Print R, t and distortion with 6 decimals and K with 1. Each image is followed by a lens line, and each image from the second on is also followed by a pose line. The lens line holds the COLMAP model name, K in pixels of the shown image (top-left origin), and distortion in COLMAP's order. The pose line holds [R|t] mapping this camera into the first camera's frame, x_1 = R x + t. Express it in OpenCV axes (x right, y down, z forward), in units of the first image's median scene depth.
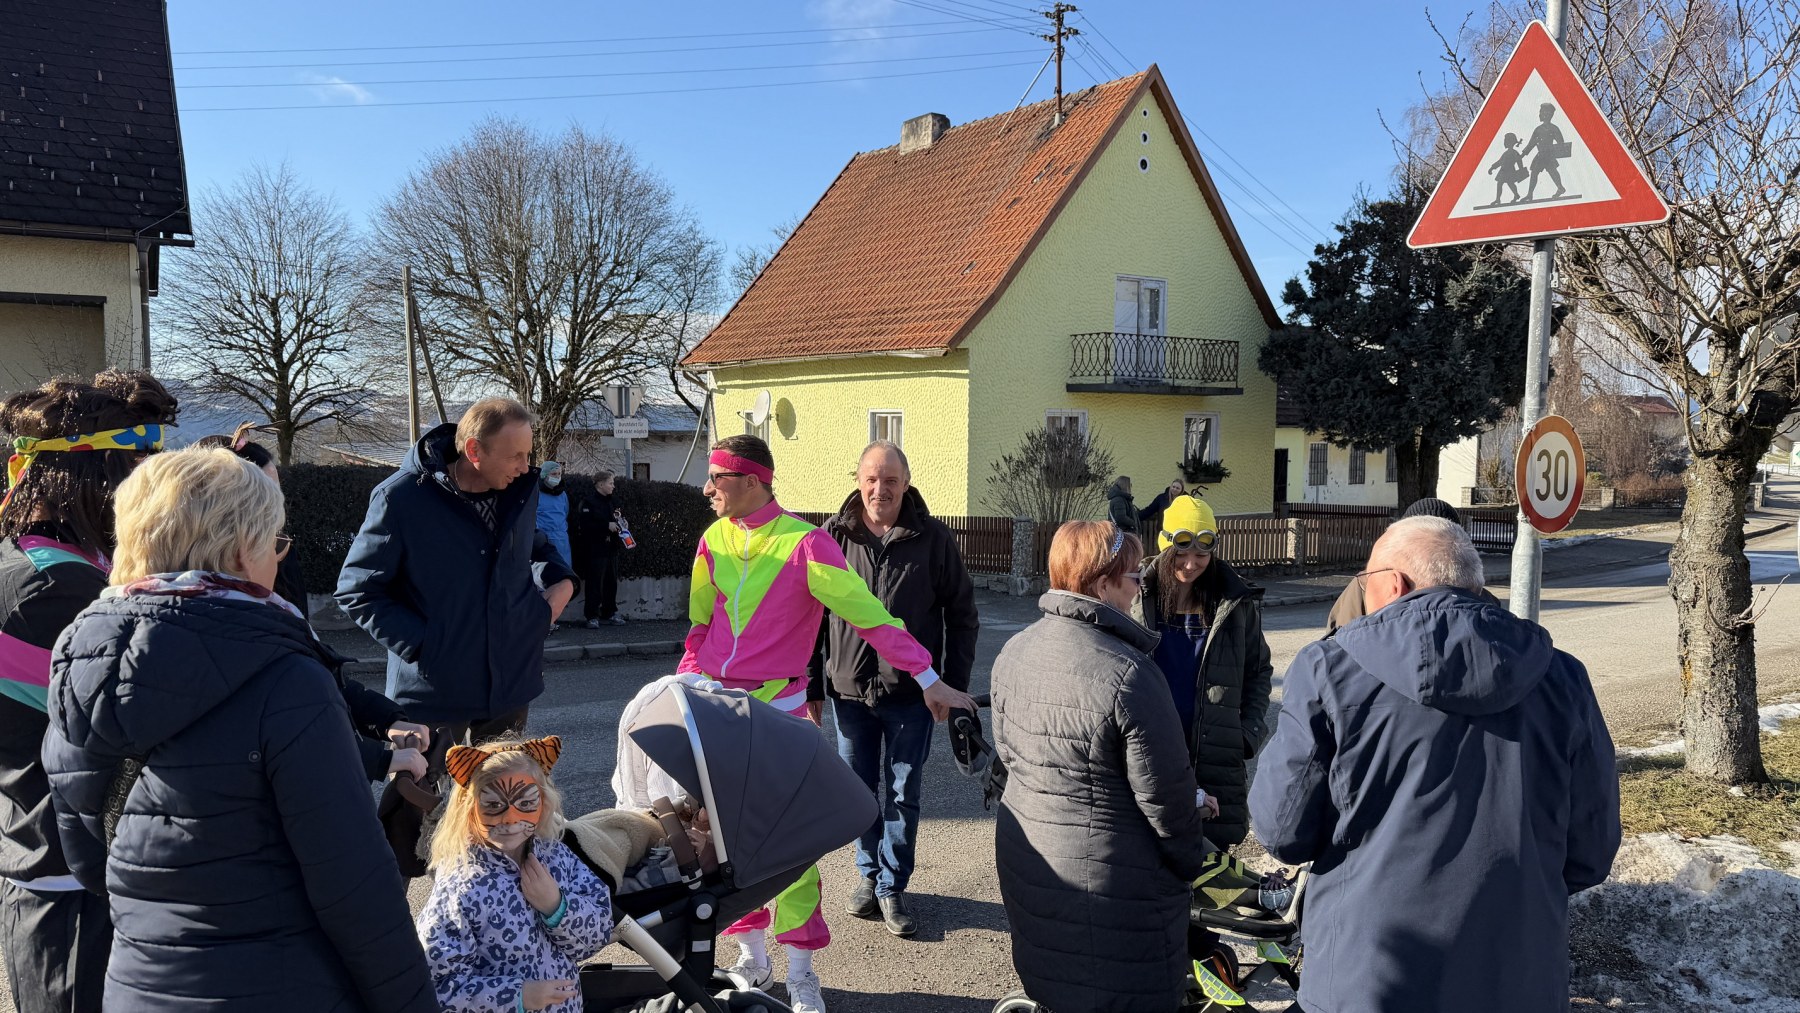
lens RADIAL K [[1256.3, 0, 910.4], [0, 1256.3, 554.6], [0, 0, 1]] dist [0.093328, -0.130022]
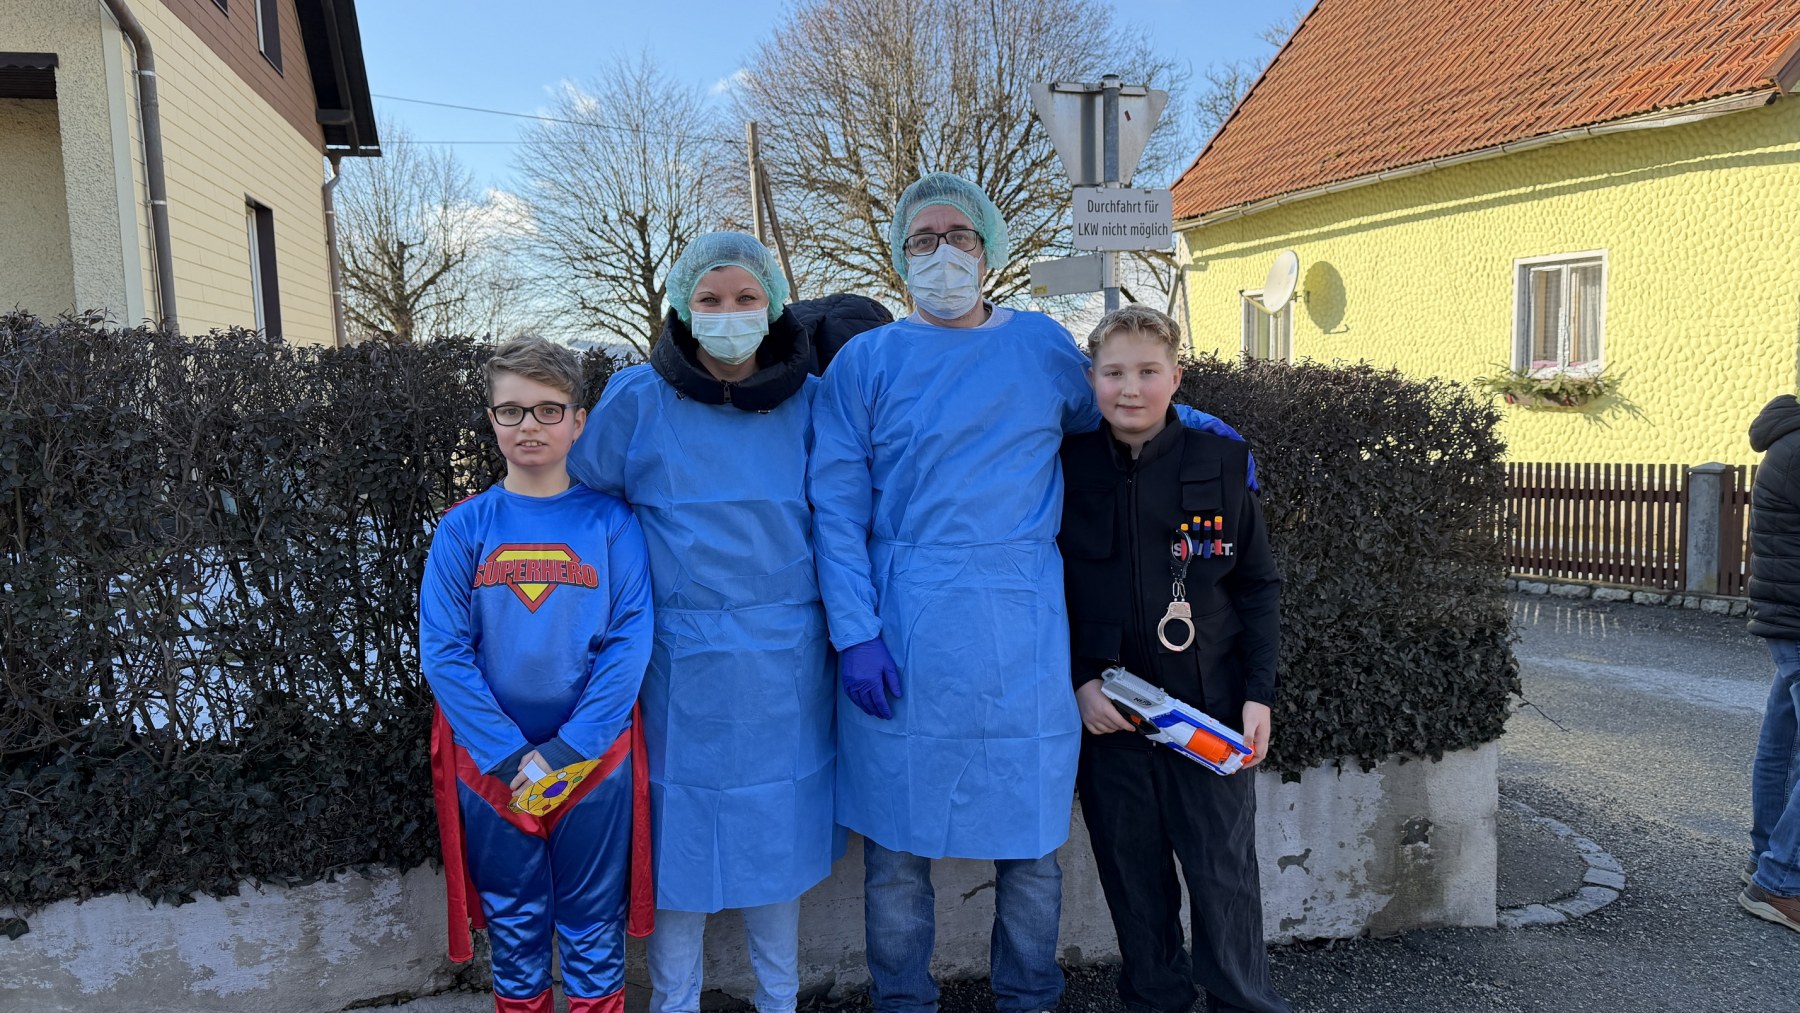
lens RADIAL K [[1256.3, 0, 910.4], [0, 1256.3, 490.4], [0, 0, 1]] dist [0.093328, -0.130022]
pose [[0.949791, -0.008667, -0.312766, -0.076197], [0.007199, 0.999957, -0.005847, -0.012852], [0.312804, 0.003302, 0.949812, 0.298389]]
